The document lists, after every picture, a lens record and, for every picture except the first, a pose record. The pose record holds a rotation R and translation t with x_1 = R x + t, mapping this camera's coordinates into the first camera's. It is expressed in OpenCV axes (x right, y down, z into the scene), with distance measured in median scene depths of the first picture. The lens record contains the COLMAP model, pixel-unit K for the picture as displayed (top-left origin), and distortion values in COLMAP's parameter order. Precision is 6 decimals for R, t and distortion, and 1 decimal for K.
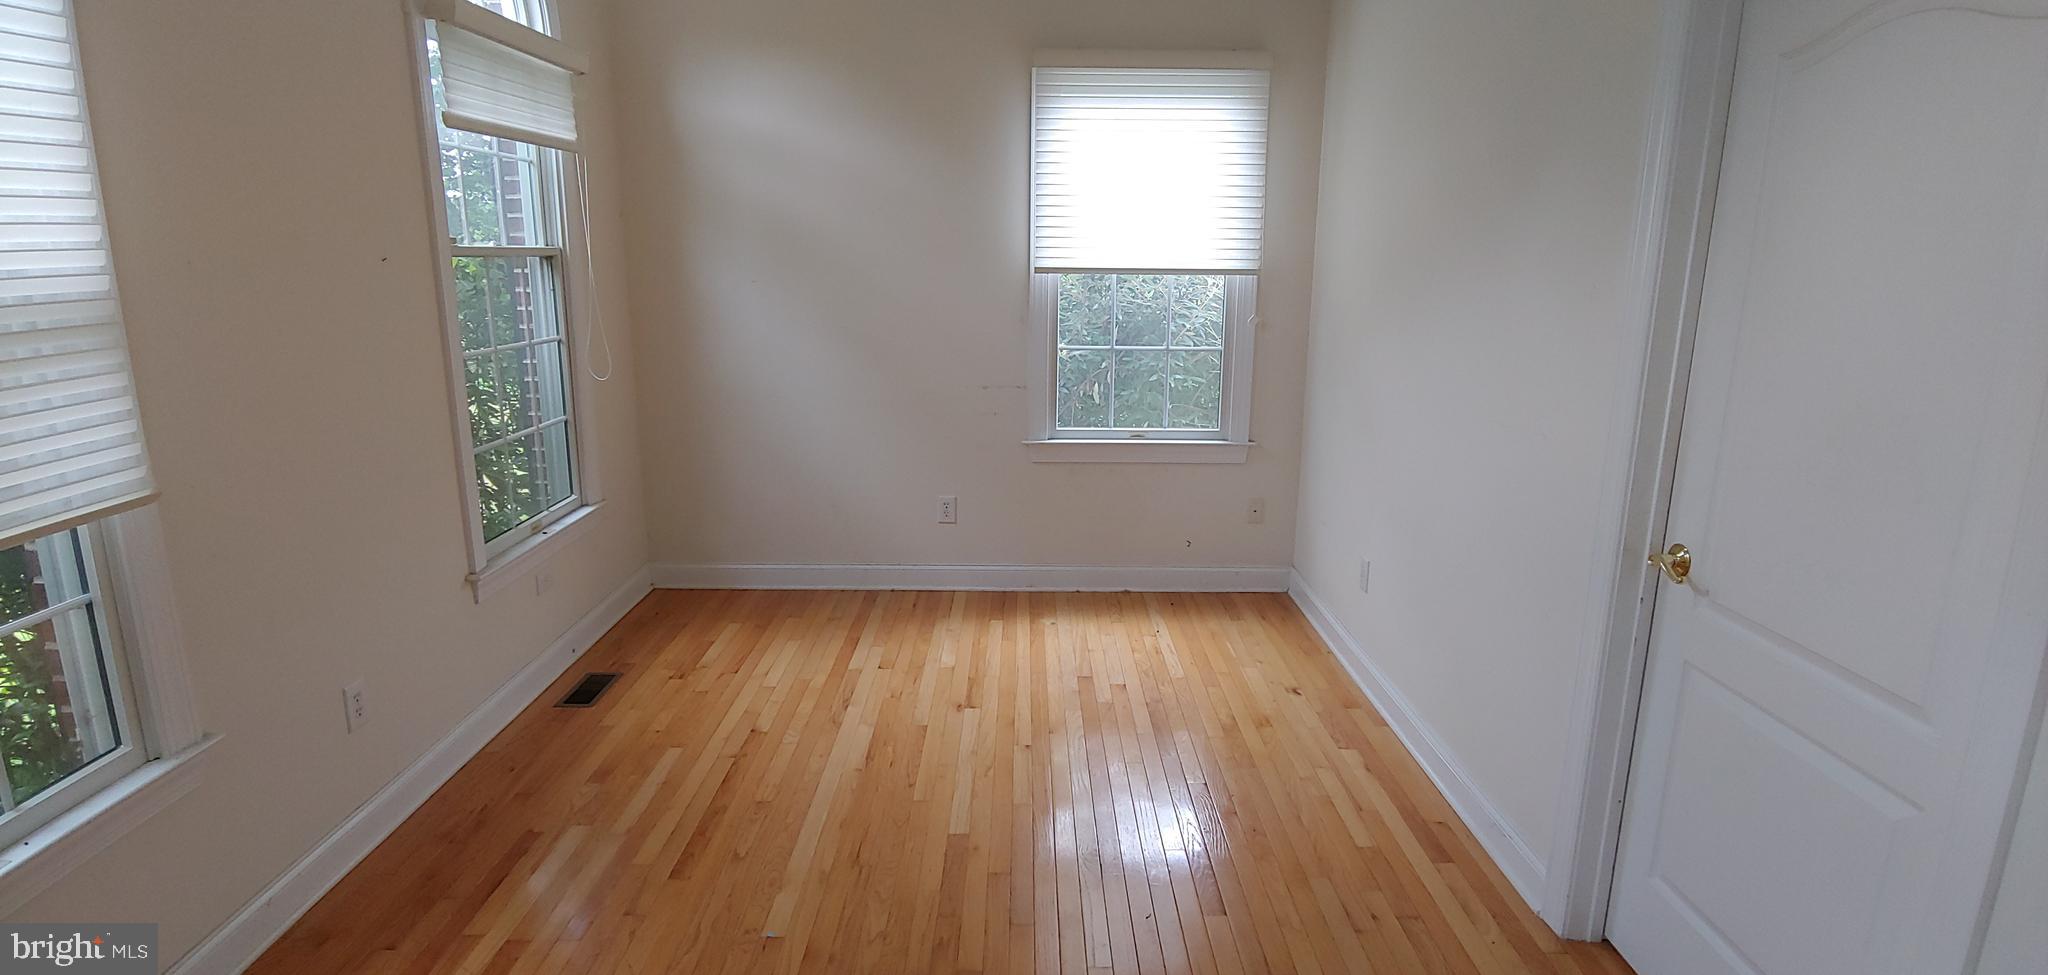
lens RADIAL K [[1037.3, 0, 1024.0], [0, 1037.3, 487.5], [0, 0, 1]] dist [-0.000076, 0.000796]
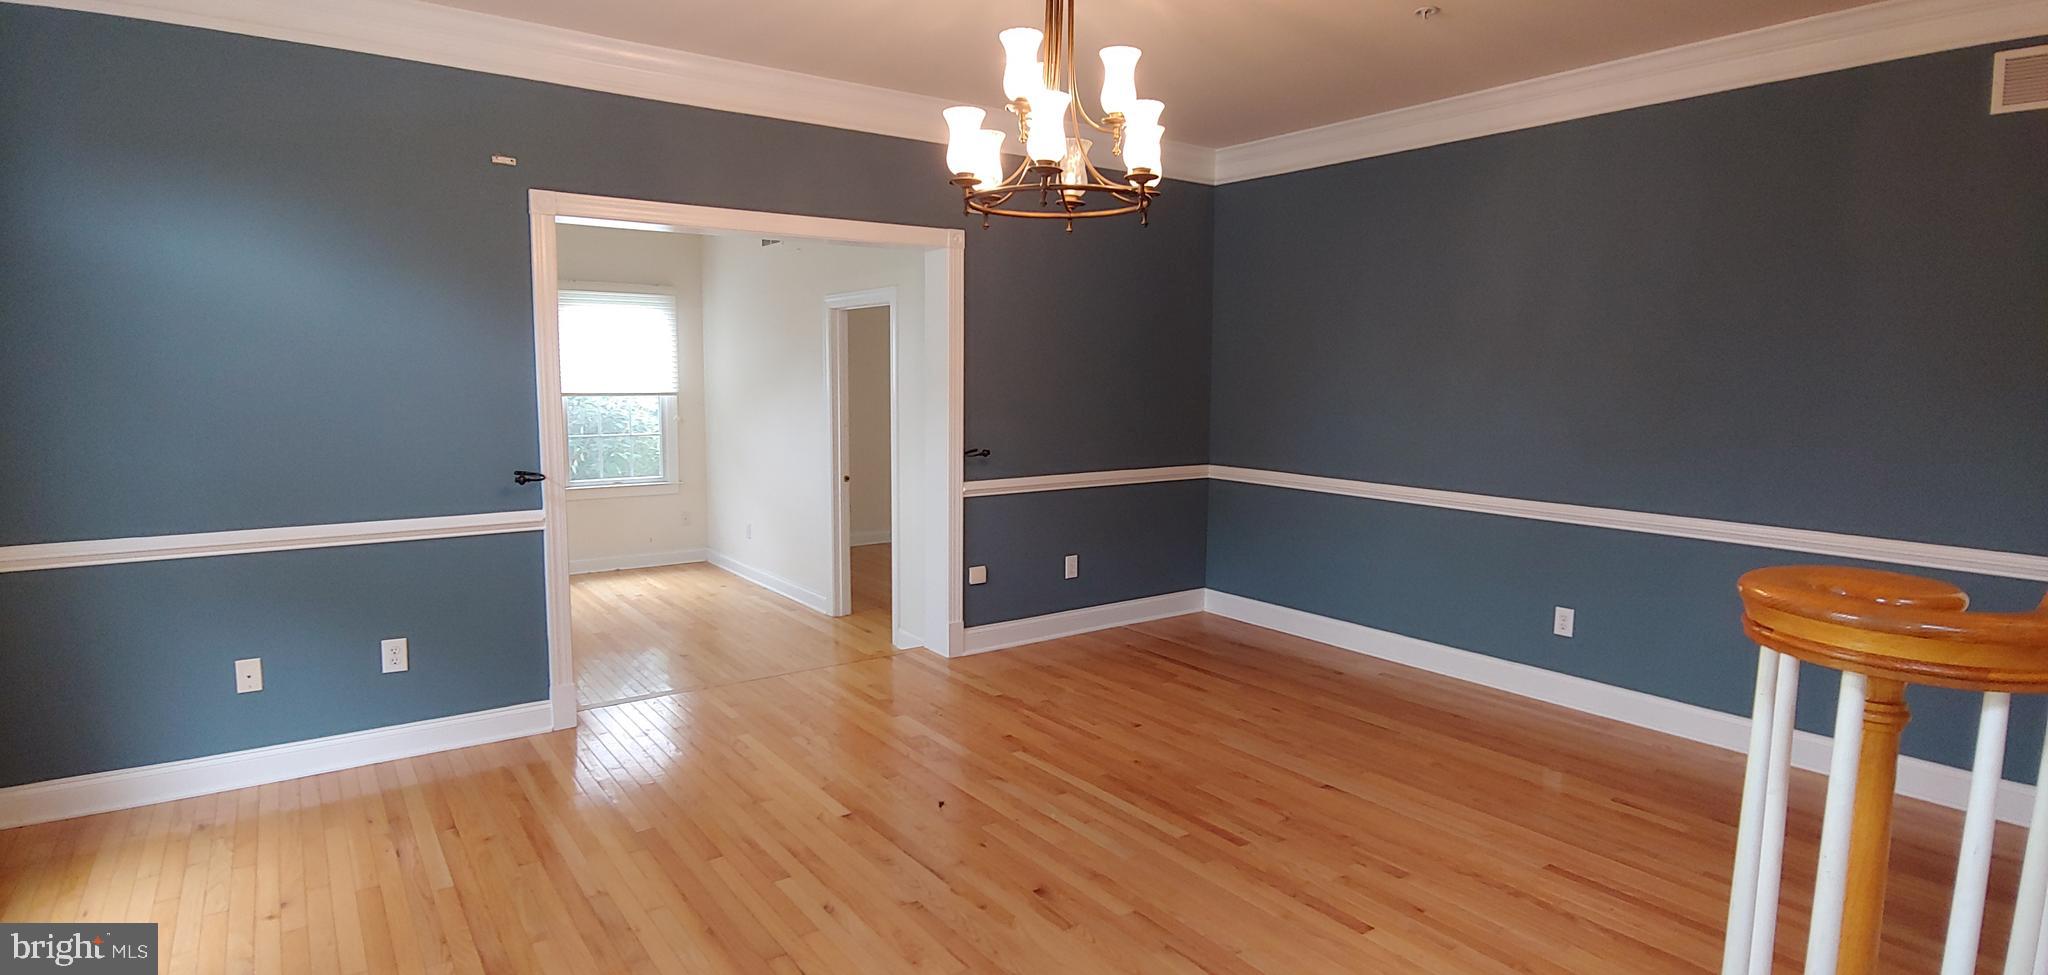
lens RADIAL K [[1037.3, 0, 1024.0], [0, 1037.3, 487.5], [0, 0, 1]] dist [-0.000076, 0.000796]
pose [[0.808662, -0.064804, 0.584693, -0.390422], [0.131355, 0.988711, -0.072086, 0.189179], [-0.573421, 0.135096, 0.808045, -0.913025]]
